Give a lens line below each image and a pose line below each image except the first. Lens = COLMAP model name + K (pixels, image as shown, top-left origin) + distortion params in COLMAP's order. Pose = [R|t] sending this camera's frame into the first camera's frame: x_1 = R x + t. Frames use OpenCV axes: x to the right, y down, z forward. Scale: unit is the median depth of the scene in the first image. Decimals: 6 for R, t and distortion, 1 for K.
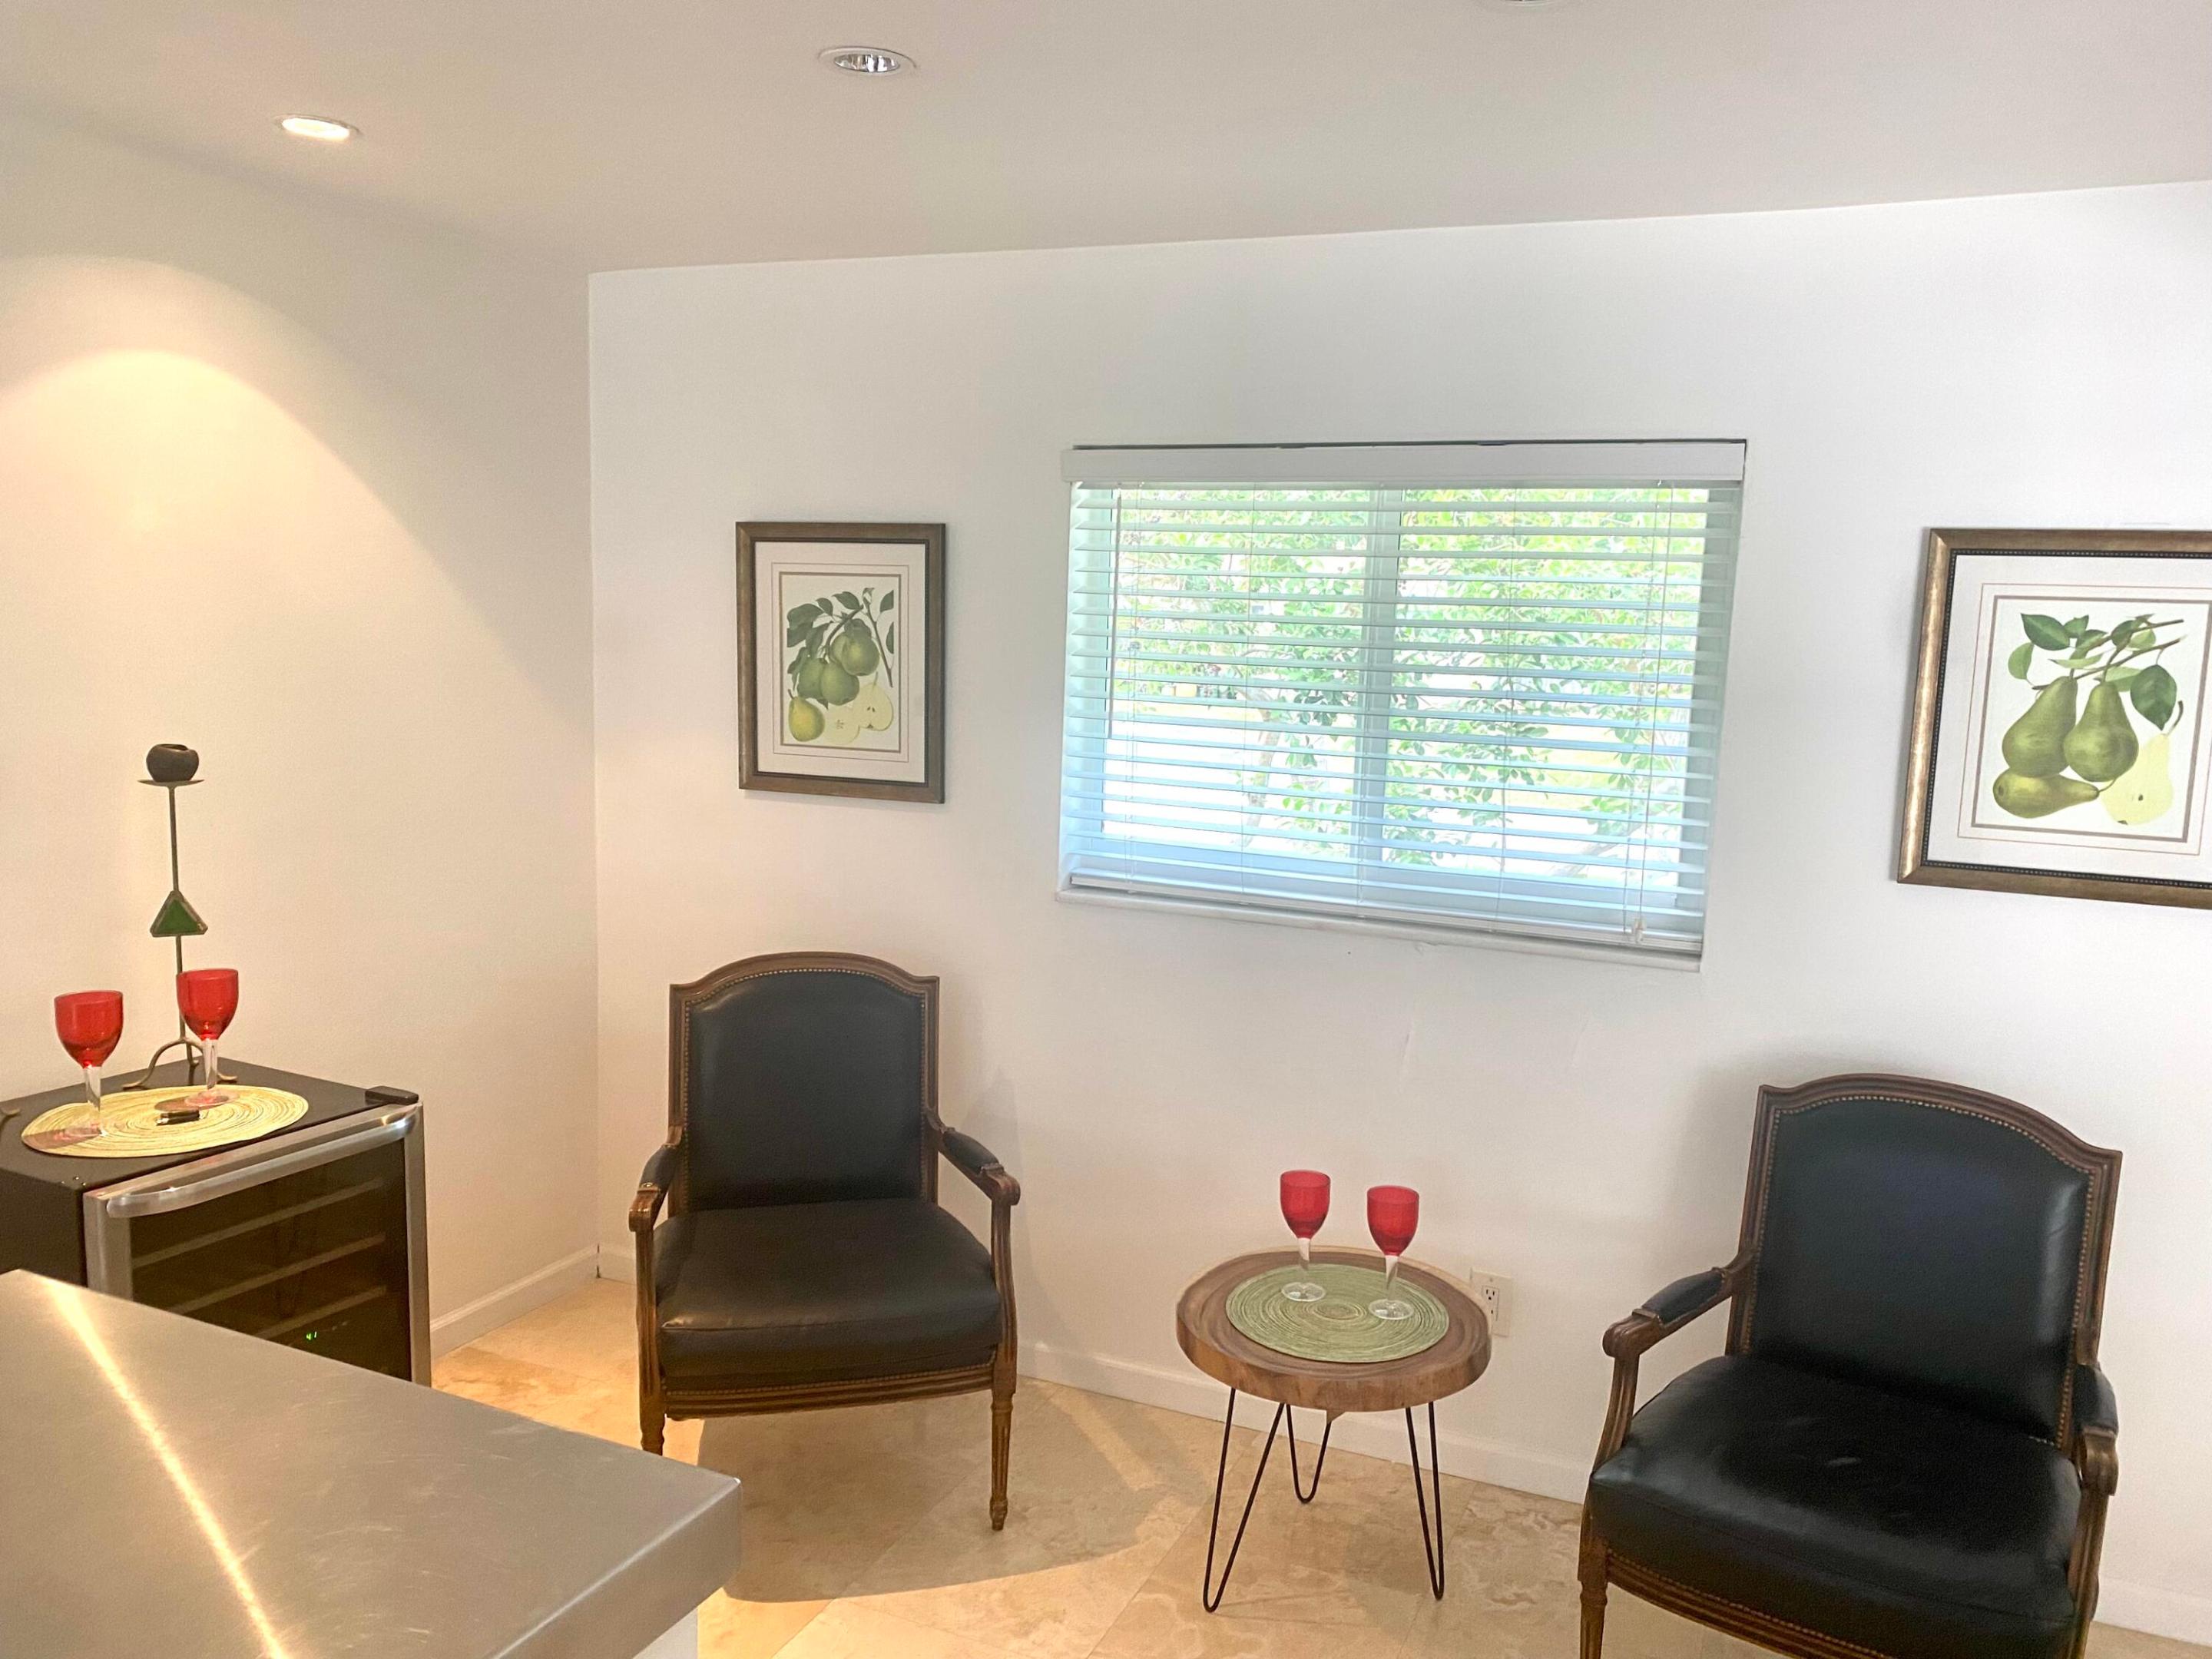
lens RADIAL K [[1697.4, 0, 1157.2], [0, 1697.4, 866.4], [0, 0, 1]] dist [0.056056, -0.058710]
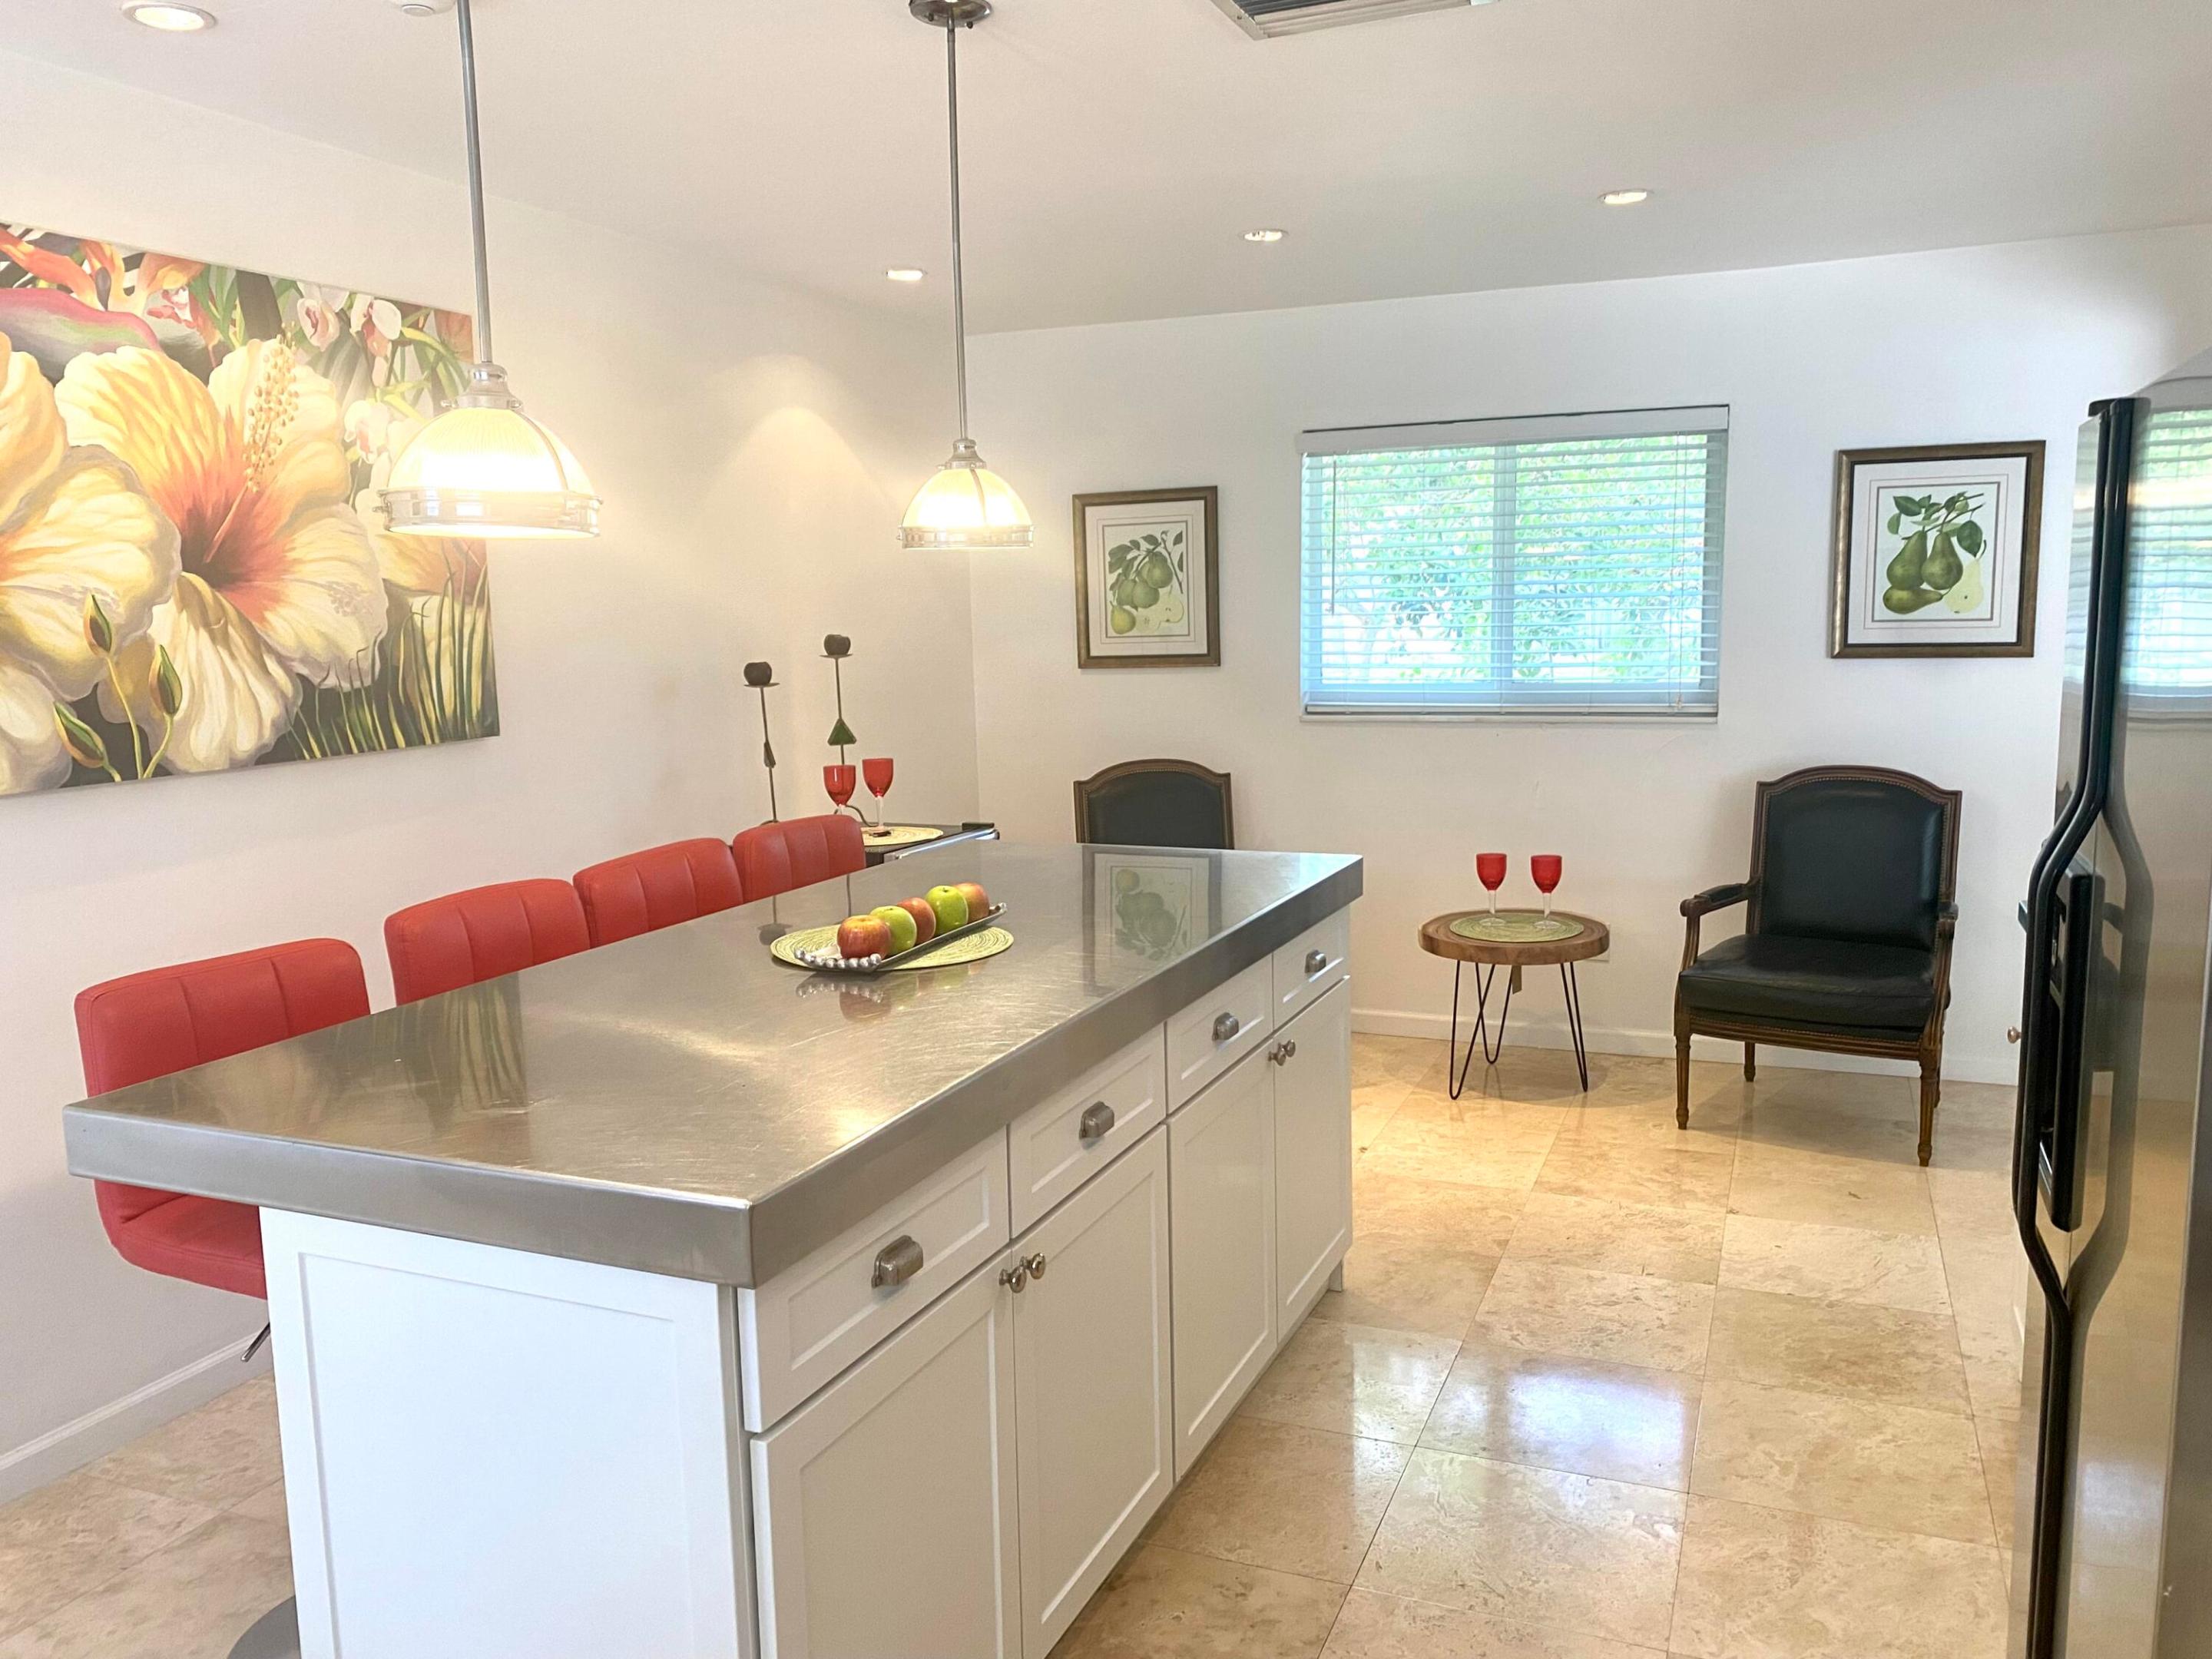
lens RADIAL K [[1697.4, 0, 1126.2], [0, 1697.4, 855.6], [0, 0, 1]] dist [0.056056, -0.058710]
pose [[0.998313, -0.057836, 0.005025, -0.288314], [0.057817, 0.998320, 0.003794, 0.157559], [-0.005236, -0.003497, 0.999980, -0.701949]]
